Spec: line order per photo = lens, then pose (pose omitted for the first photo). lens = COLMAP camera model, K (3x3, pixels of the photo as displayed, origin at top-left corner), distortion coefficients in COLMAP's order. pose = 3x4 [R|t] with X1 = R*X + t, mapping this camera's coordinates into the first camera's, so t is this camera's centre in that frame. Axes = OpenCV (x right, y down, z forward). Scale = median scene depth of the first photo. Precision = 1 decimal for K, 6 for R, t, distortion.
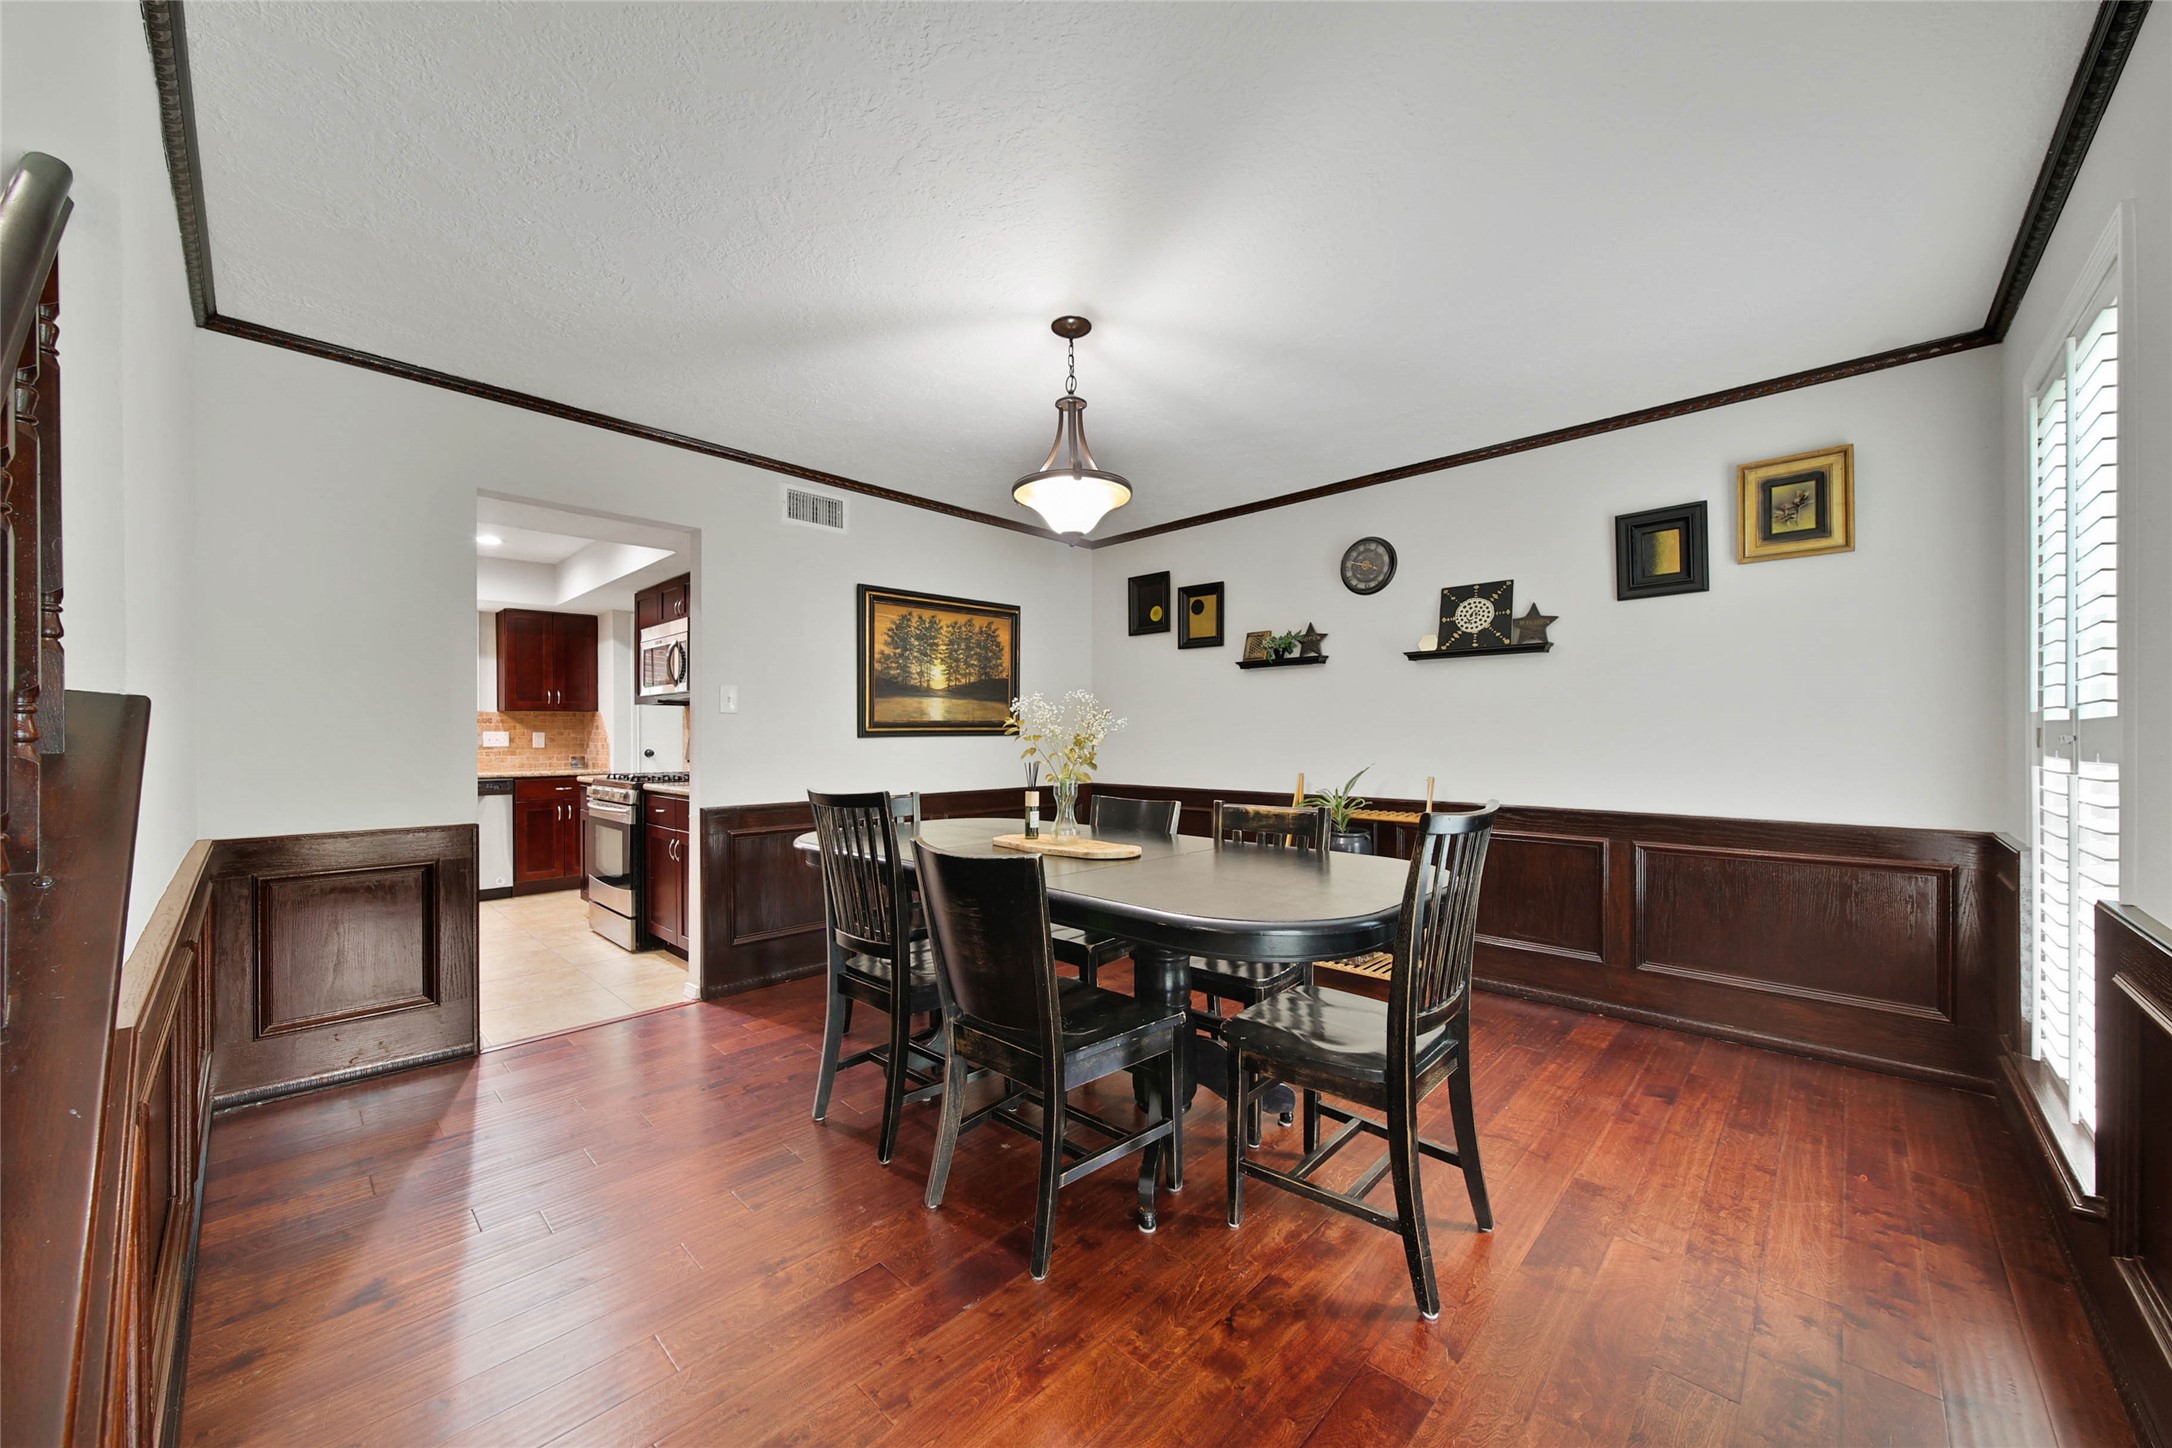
lens RADIAL K [[792.9, 0, 1089.2], [0, 792.9, 737.0], [0, 0, 1]] dist [0.012401, 0.000318]
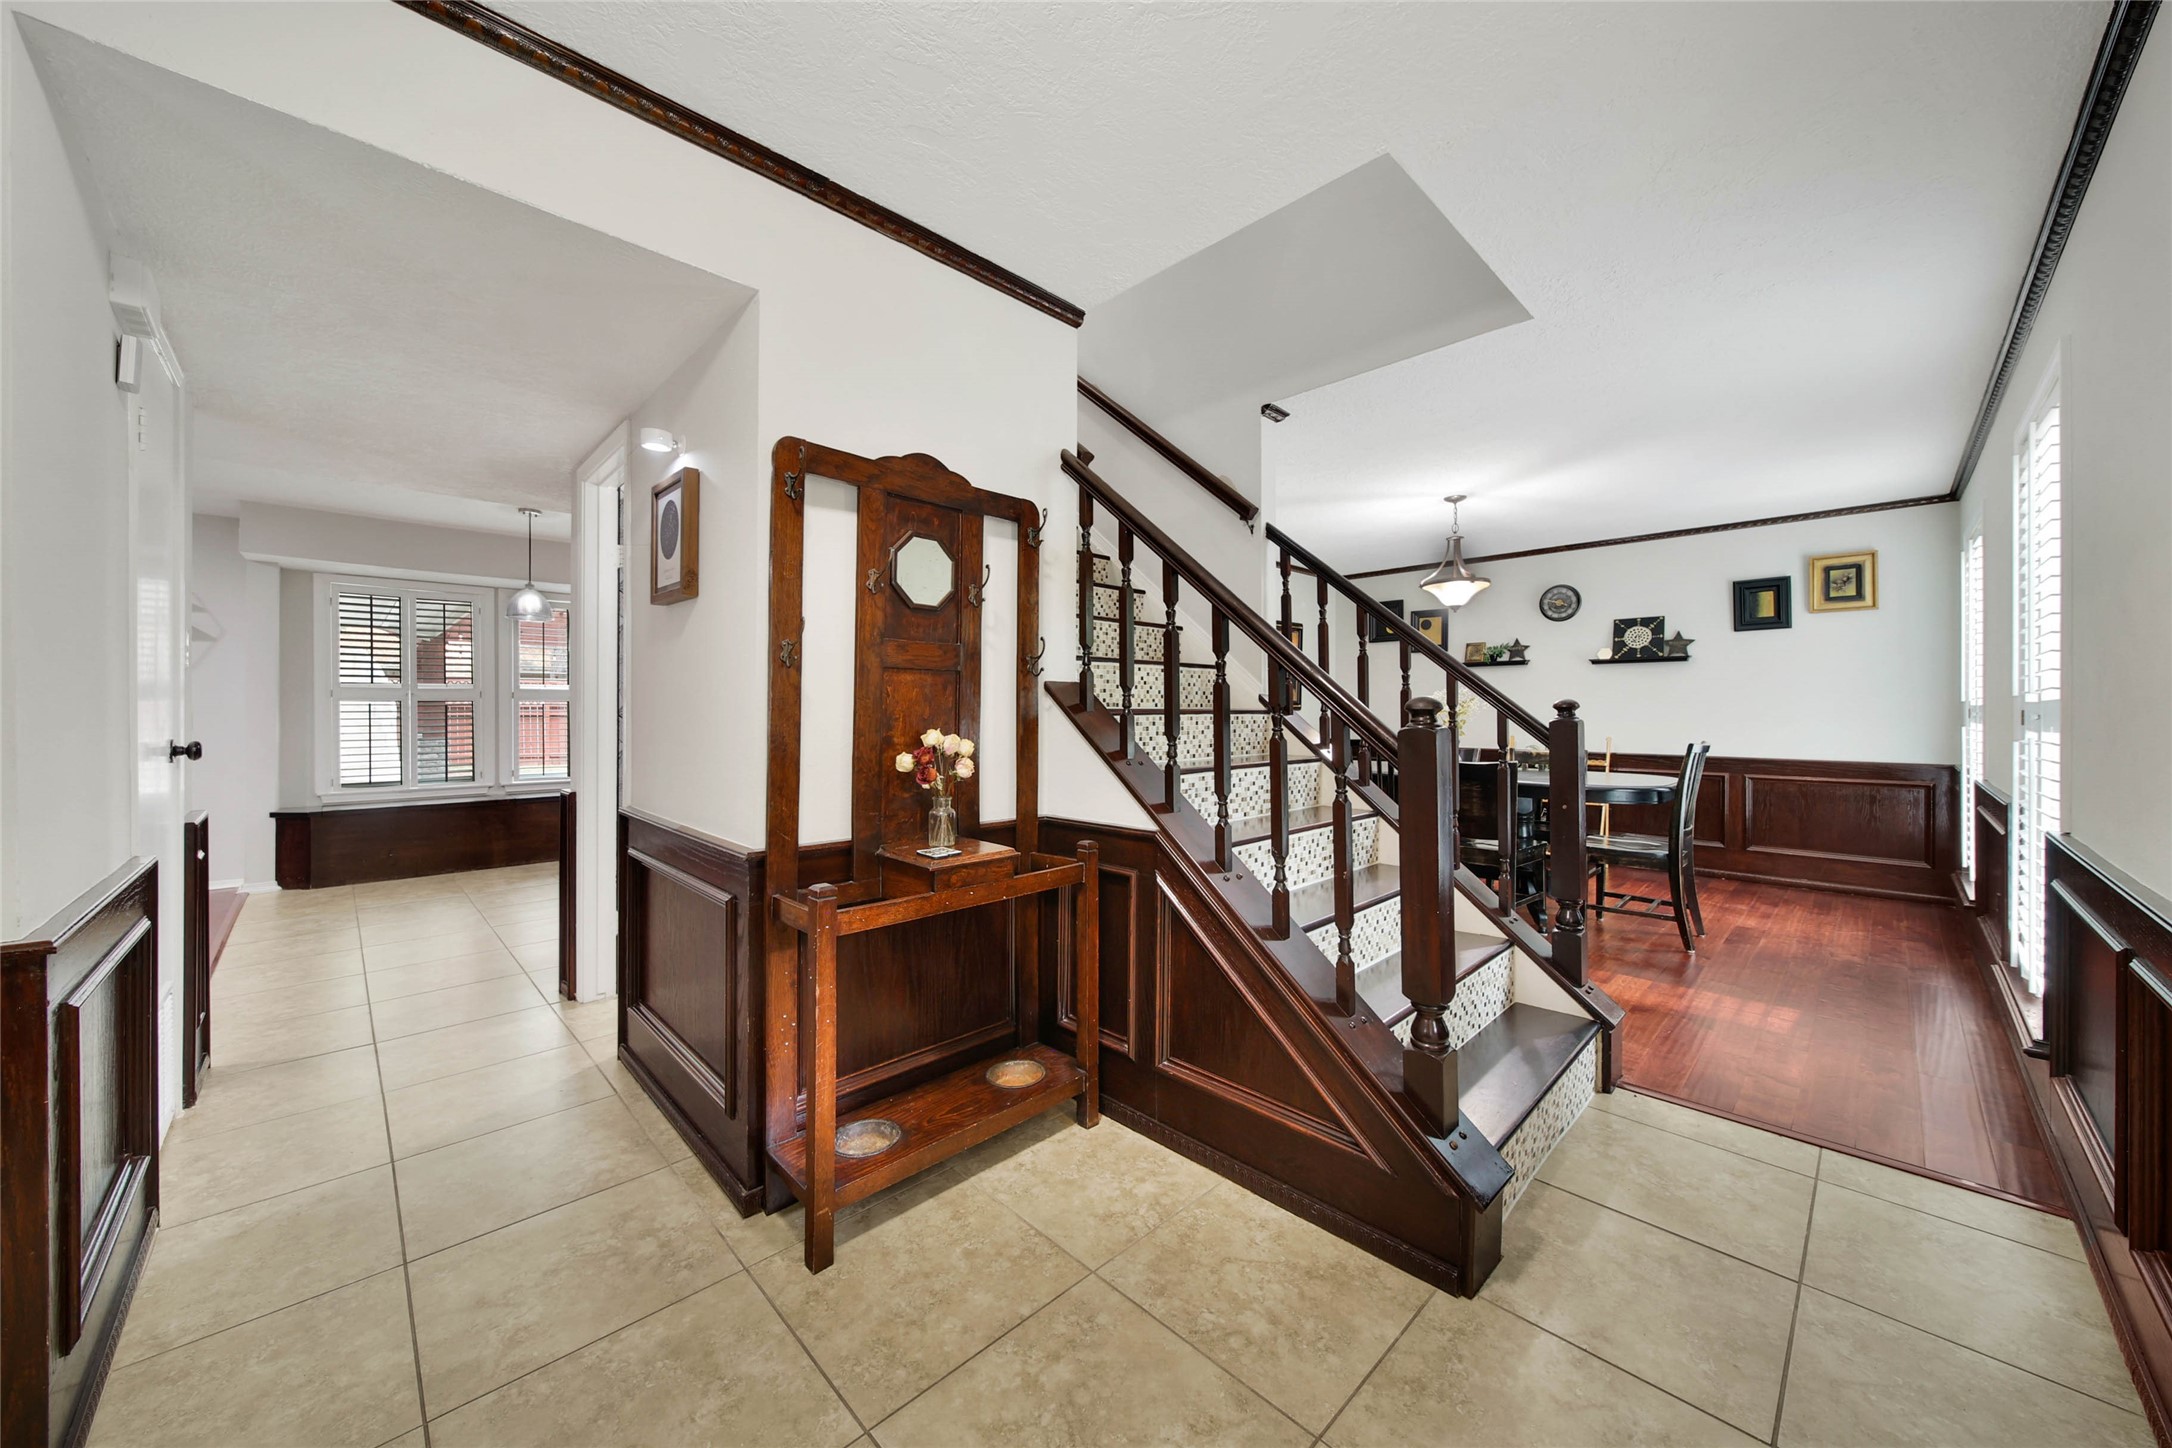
lens RADIAL K [[768.6, 0, 1090.9], [0, 768.6, 713.4], [0, 0, 1]] dist [-0.001952, -0.000388]
pose [[0.999453, 0.001858, -0.033018, -0.630242], [-0.001760, 0.999994, 0.003013, -0.002060], [0.033024, -0.002953, 0.999450, -0.650463]]
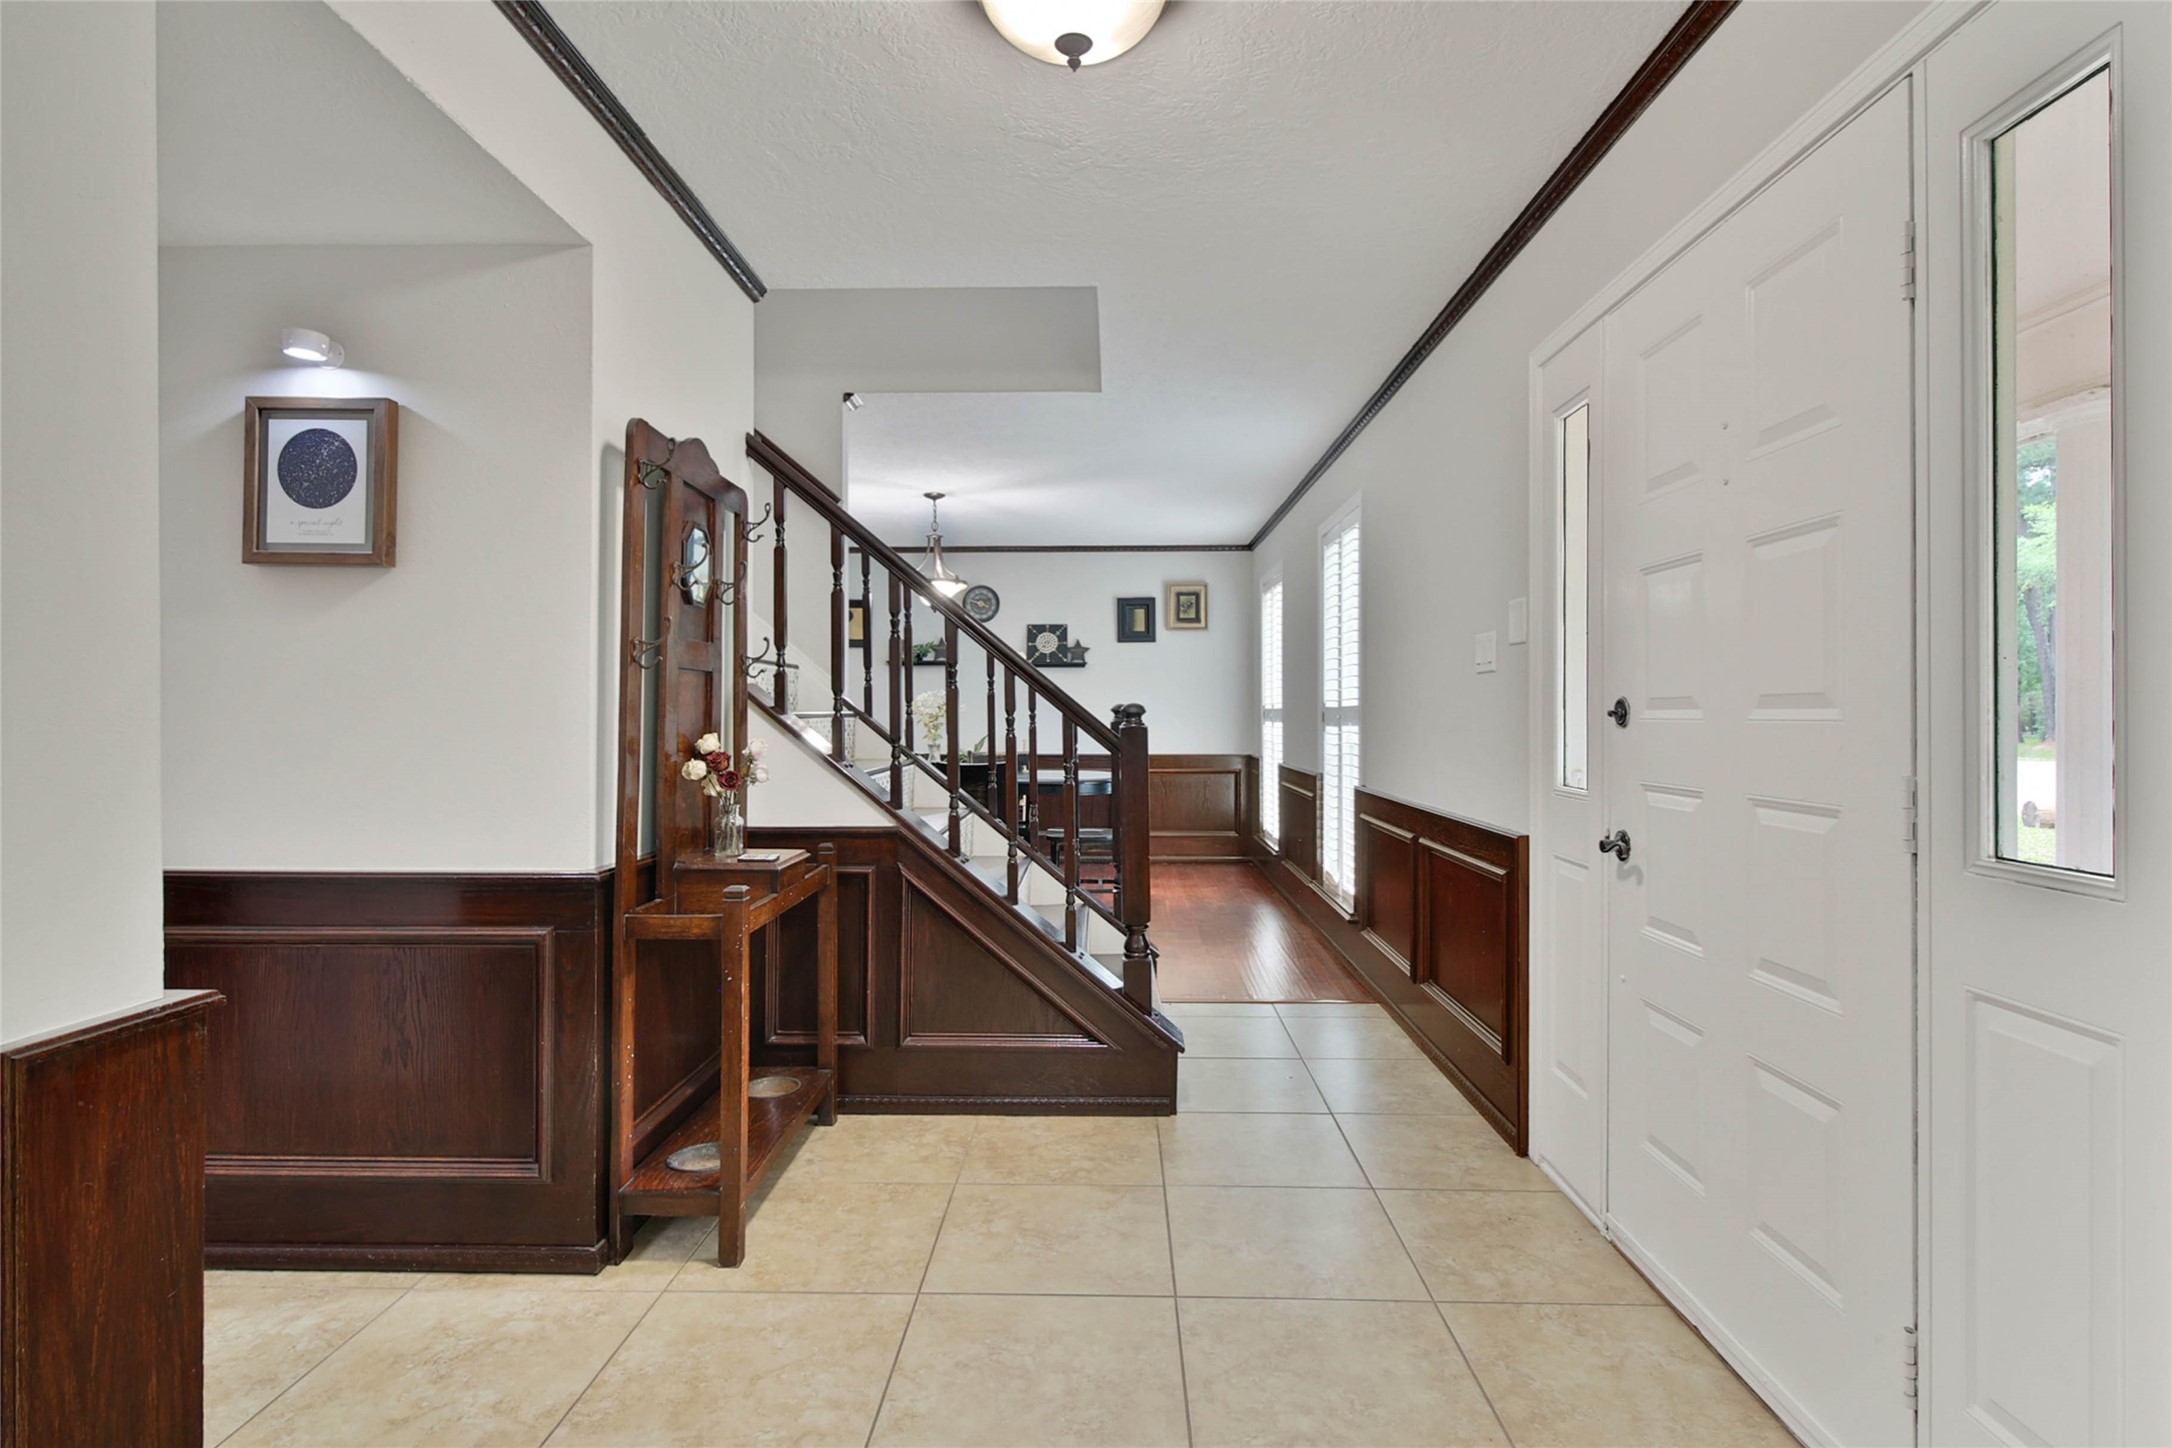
lens RADIAL K [[1079.5, 0, 1086.0], [0, 1079.5, 724.0], [0, 0, 1]] dist [-0.001646, -0.000376]
pose [[0.741258, -0.005877, 0.671194, -1.091778], [-0.000023, 0.999961, 0.008781, -0.002386], [-0.671220, -0.006525, 0.741230, -0.825566]]
